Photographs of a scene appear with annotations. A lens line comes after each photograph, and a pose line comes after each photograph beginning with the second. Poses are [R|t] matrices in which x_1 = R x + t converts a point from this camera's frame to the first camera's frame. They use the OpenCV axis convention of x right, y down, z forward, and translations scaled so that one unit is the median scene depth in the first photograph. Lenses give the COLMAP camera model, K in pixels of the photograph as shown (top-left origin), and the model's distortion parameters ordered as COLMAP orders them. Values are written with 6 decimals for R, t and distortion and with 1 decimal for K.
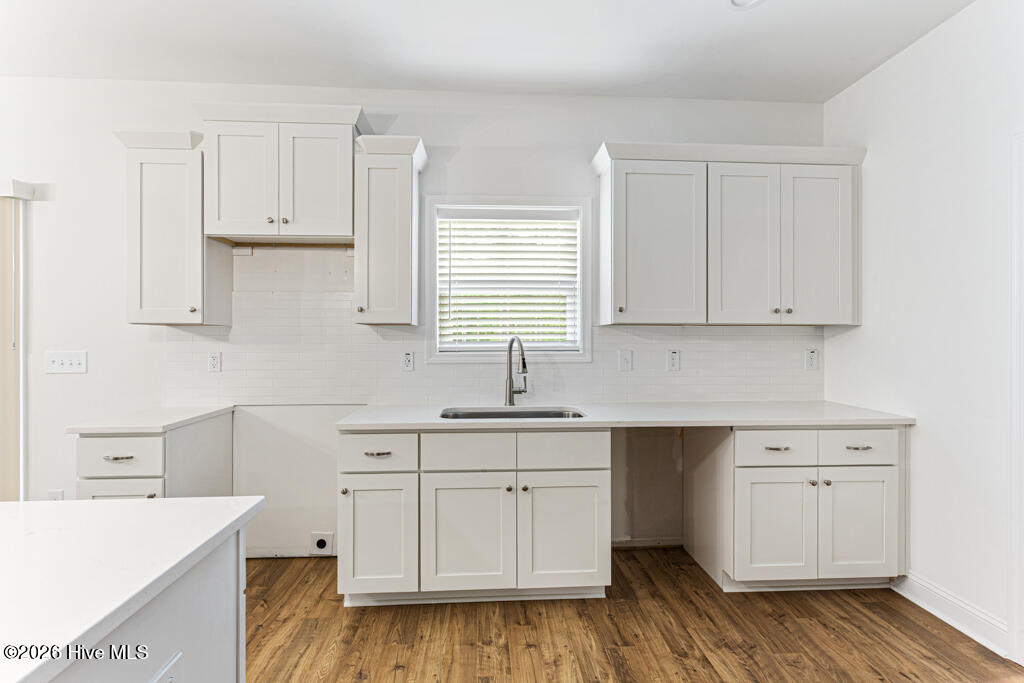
lens RADIAL K [[494.5, 0, 512.5], [0, 494.5, 334.8], [0, 0, 1]] dist [-0.000003, 0.000145]
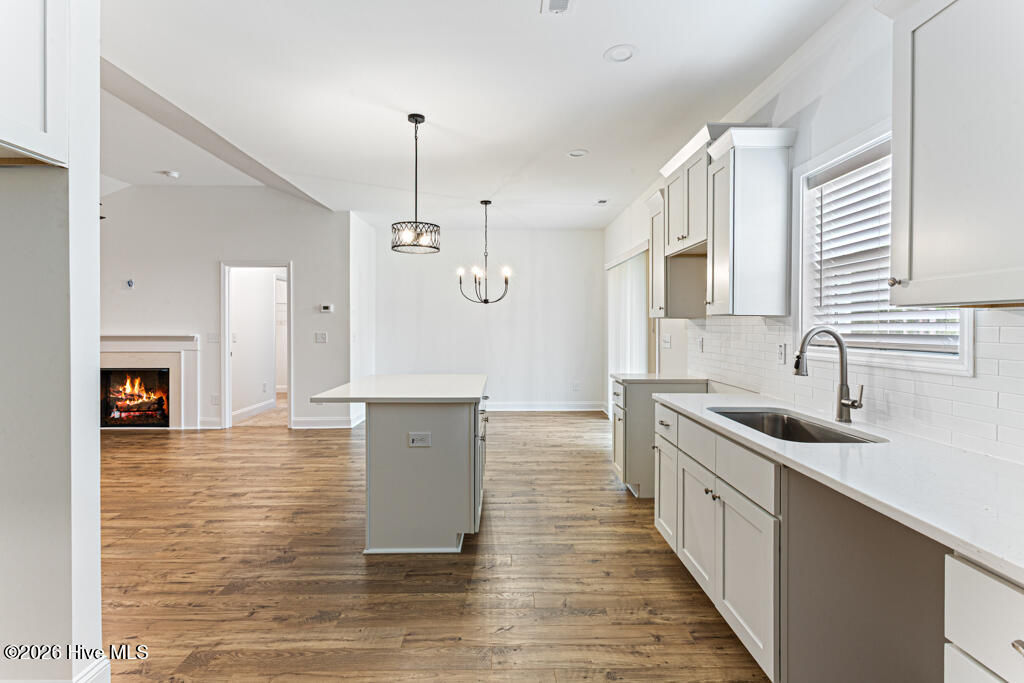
lens RADIAL K [[482.8, 0, 512.3], [0, 482.8, 326.0], [0, 0, 1]] dist [-0.000012, 0.000346]
pose [[-0.040686, 0.003905, -0.999164, 0.836543], [-0.001413, 0.999991, 0.003966, -0.001553], [0.999171, 0.001573, -0.040680, 0.614885]]
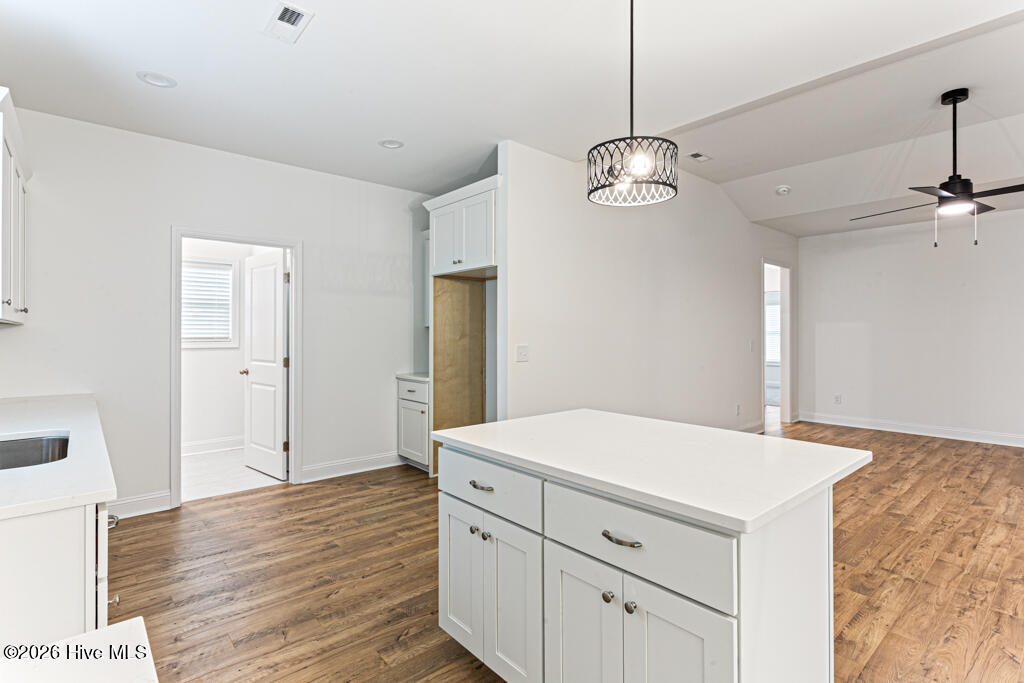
lens RADIAL K [[494.5, 0, 512.5], [0, 494.5, 334.8], [0, 0, 1]] dist [-0.000003, 0.000145]
pose [[-0.614392, 0.001637, 0.789000, -0.967852], [0.000264, 0.999998, -0.001869, 0.009394], [-0.789001, -0.000940, -0.614391, 0.888938]]
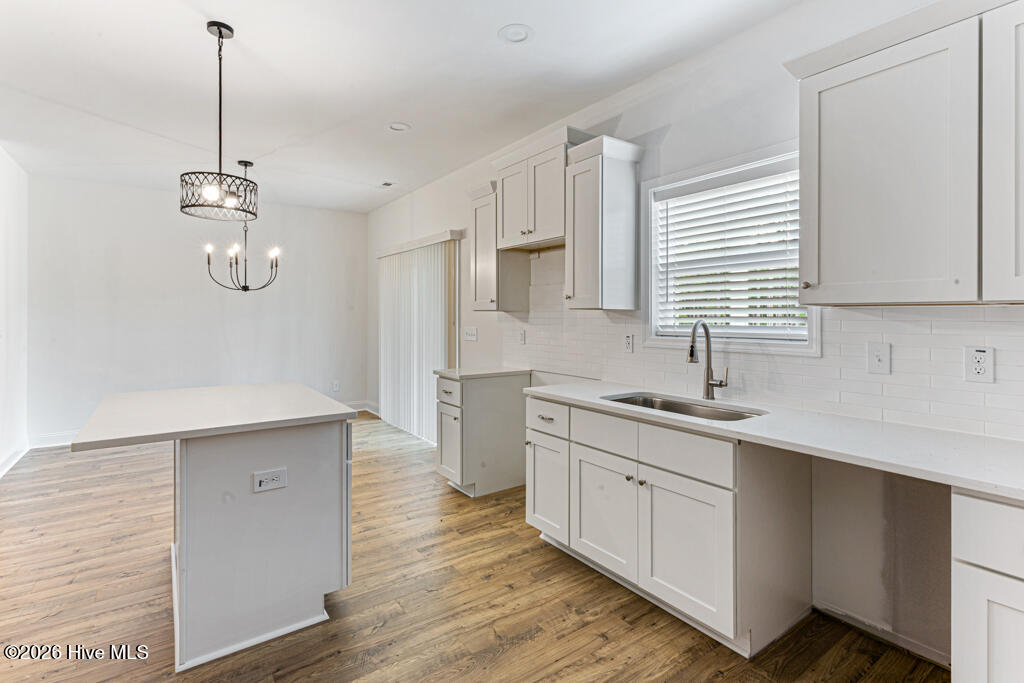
lens RADIAL K [[489.5, 0, 506.0], [0, 489.5, 314.5], [0, 0, 1]] dist [0.000690, 0.000949]
pose [[0.525377, -0.002424, -0.850866, 0.628484], [-0.000838, 0.999994, -0.003366, -0.005356], [0.850869, 0.002482, 0.525371, 0.265535]]
